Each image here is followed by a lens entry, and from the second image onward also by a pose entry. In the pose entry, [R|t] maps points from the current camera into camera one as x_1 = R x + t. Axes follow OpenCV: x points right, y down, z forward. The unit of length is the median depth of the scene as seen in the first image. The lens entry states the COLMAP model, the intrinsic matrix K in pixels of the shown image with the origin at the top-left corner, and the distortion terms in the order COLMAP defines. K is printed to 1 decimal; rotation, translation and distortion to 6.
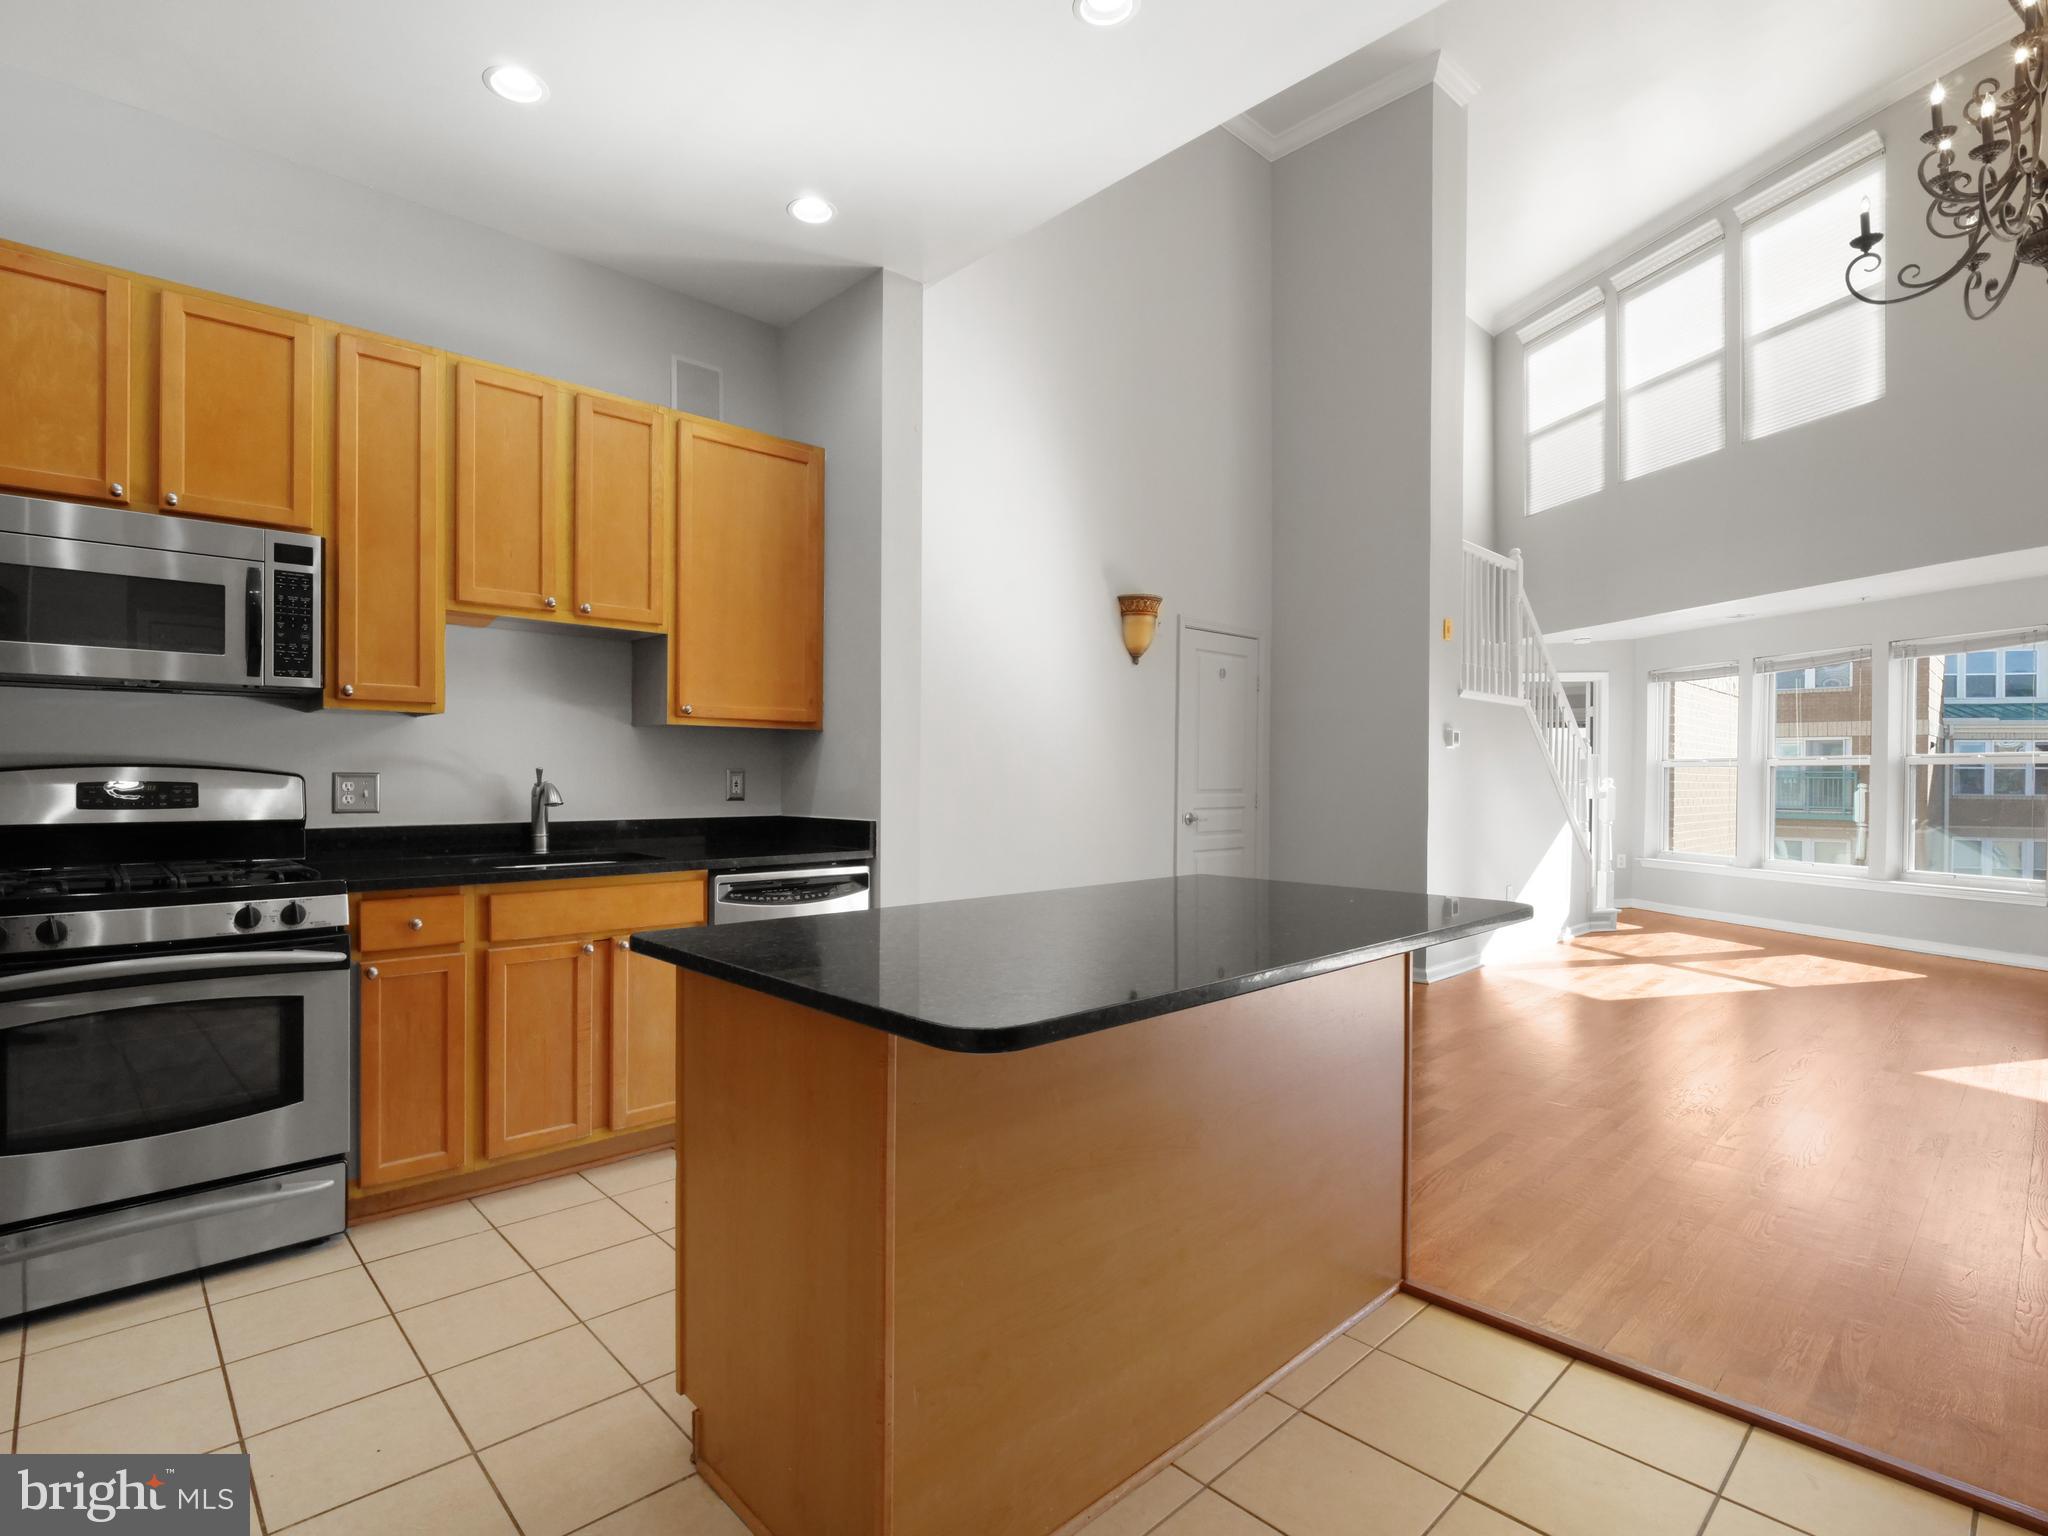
lens RADIAL K [[1031.3, 0, 1023.5], [0, 1031.3, 779.3], [0, 0, 1]] dist [-0.021696, 0.000048]
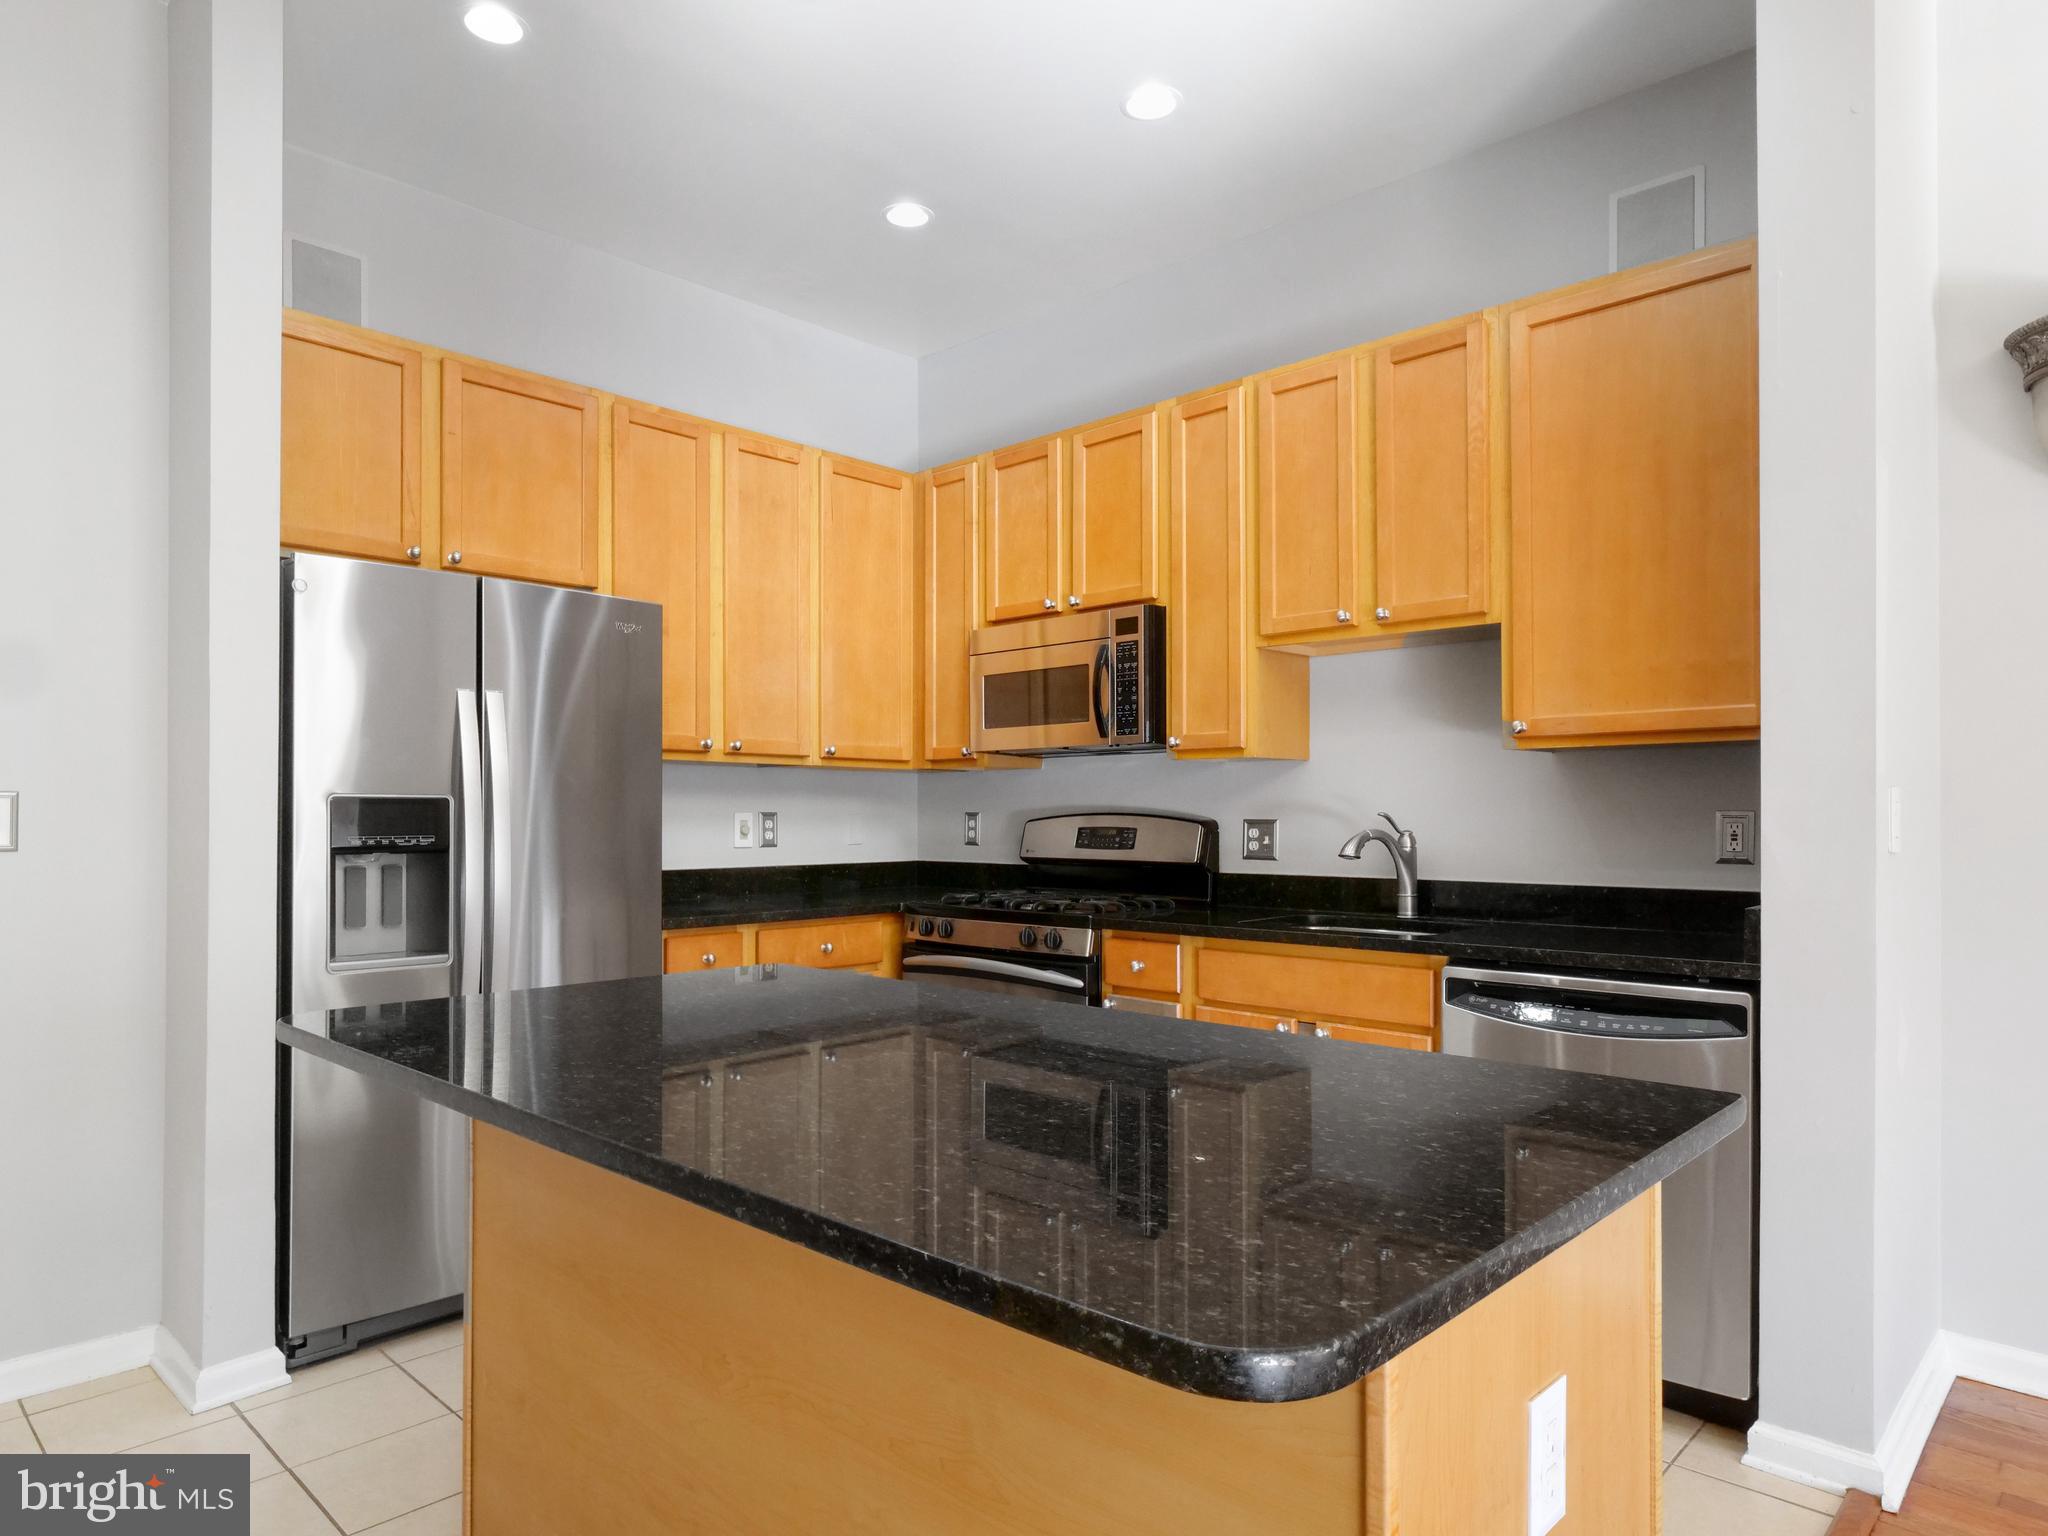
lens RADIAL K [[1208.6, 0, 1009.6], [0, 1208.6, 809.8], [0, 0, 1]] dist [-0.001772, -0.000147]
pose [[0.033755, -0.011620, -0.999363, 0.606298], [-0.004617, 0.999920, -0.011783, -0.000914], [0.999419, 0.005012, 0.033699, 0.816193]]
